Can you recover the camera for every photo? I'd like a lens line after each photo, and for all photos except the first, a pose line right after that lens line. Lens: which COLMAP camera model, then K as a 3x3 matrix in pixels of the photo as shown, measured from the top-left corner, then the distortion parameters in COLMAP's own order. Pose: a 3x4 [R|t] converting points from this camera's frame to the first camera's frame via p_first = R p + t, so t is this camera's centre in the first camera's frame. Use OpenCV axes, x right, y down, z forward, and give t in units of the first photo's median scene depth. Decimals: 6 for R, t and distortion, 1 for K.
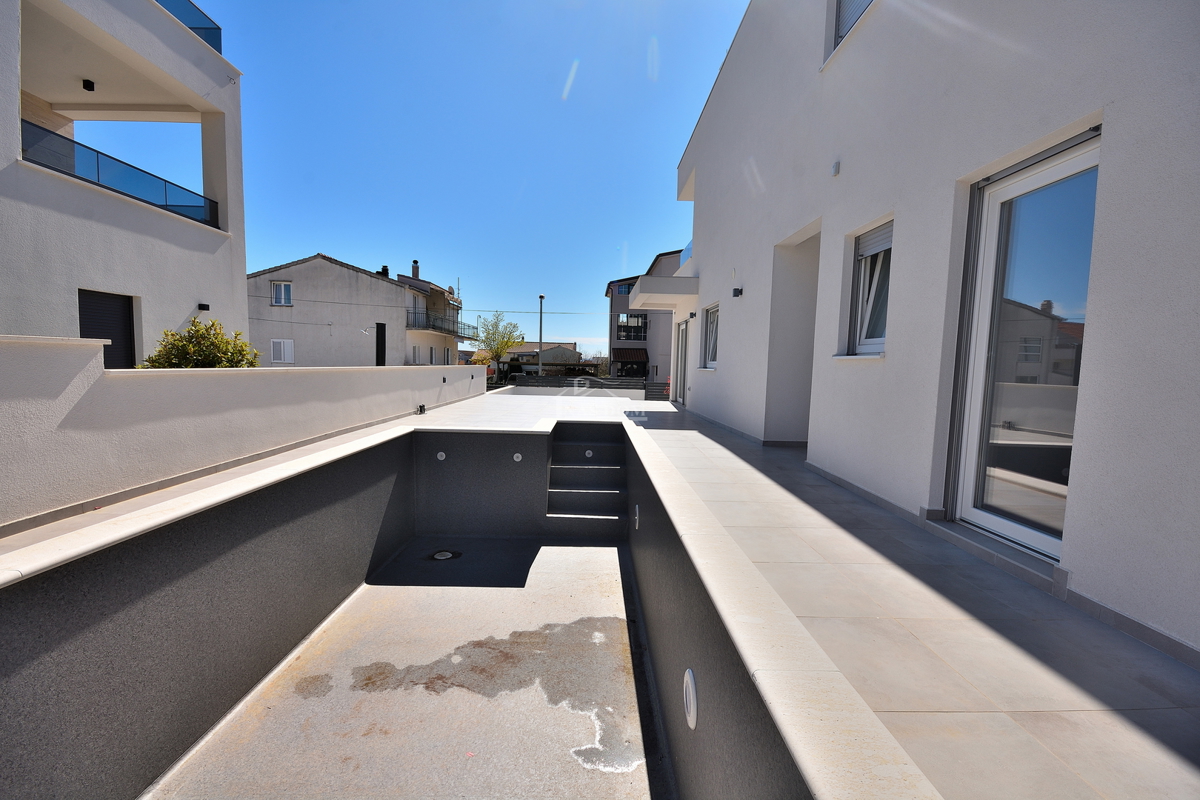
lens RADIAL K [[528.3, 0, 605.8], [0, 528.3, 408.9], [0, 0, 1]] dist [0.006668, -0.010019]
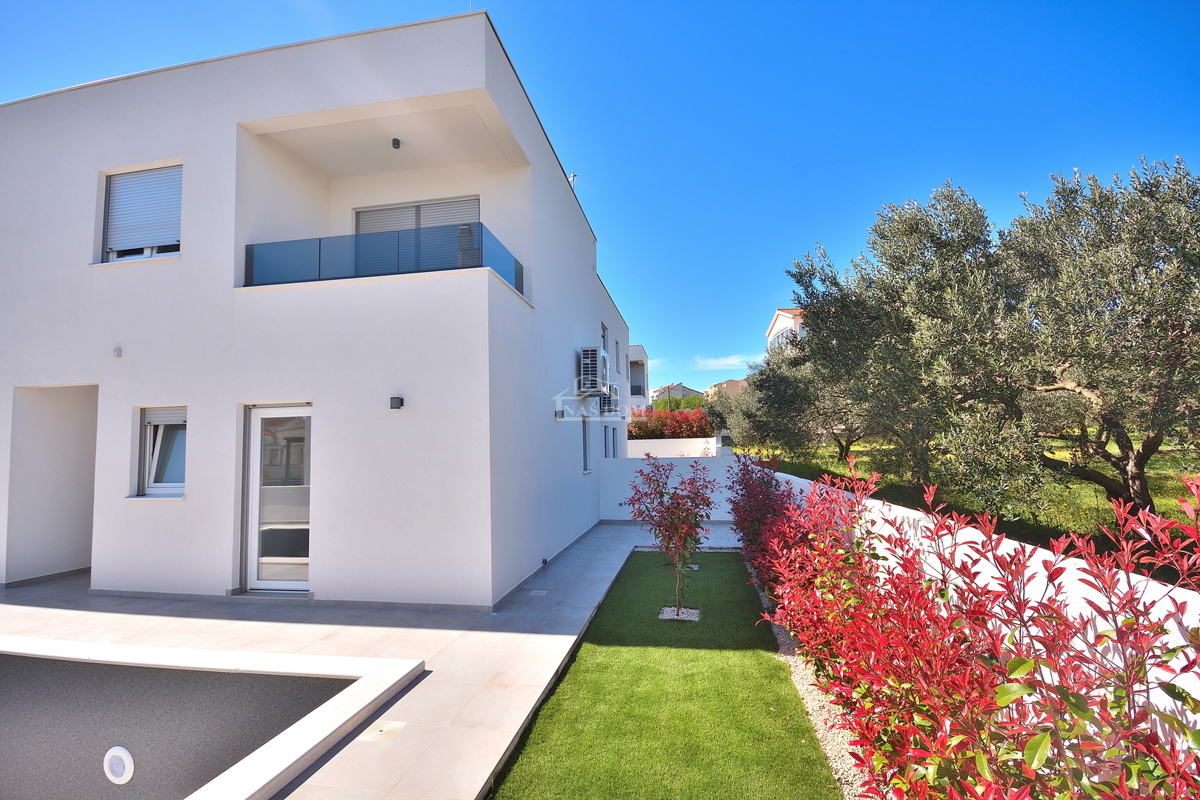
lens RADIAL K [[528.3, 0, 600.9], [0, 528.3, 403.1], [0, 0, 1]] dist [0.006668, -0.010019]
pose [[0.200043, 0.048575, 0.978582, -0.445460], [0.112145, 0.991071, -0.072119, -0.078500], [-0.973348, 0.124170, 0.192810, -0.296326]]
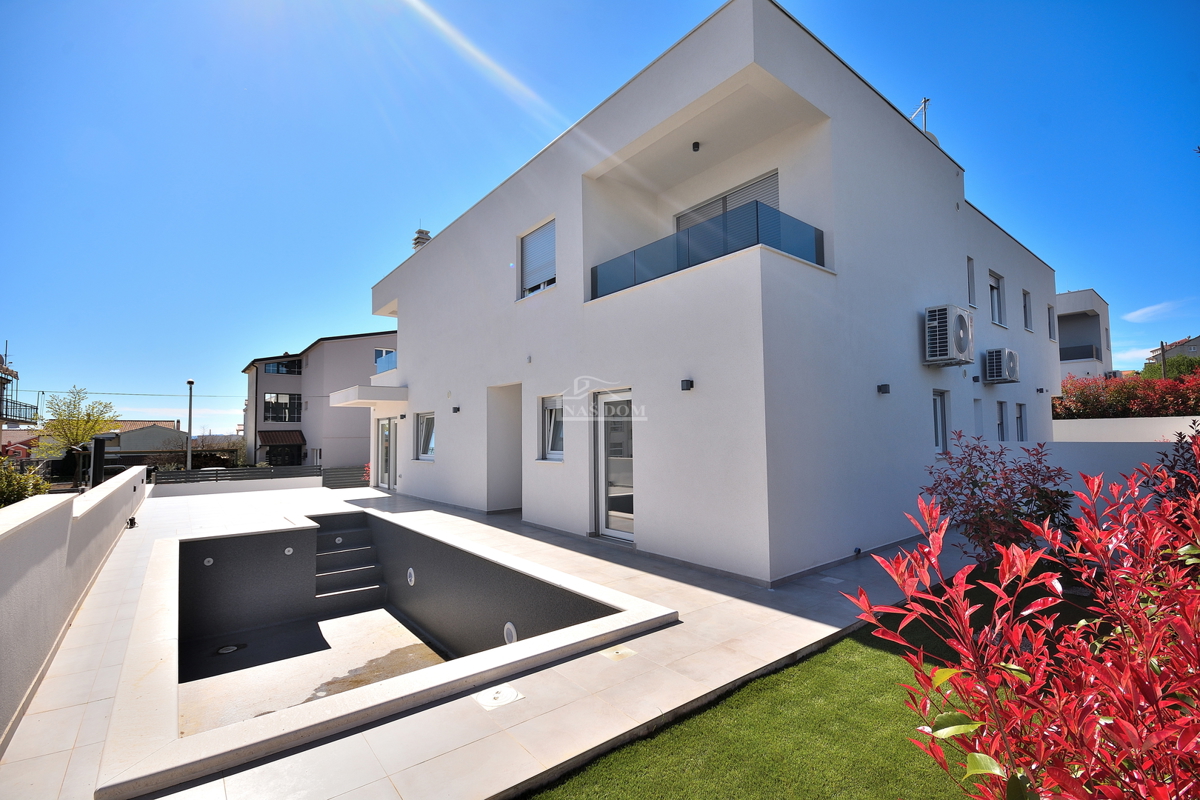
lens RADIAL K [[528.3, 0, 602.6], [0, 528.3, 401.8], [0, 0, 1]] dist [0.006668, -0.010019]
pose [[0.797134, 0.001982, 0.603799, -0.370206], [0.084823, 0.989710, -0.115231, -0.050720], [-0.597815, 0.143071, 0.788764, -0.466984]]
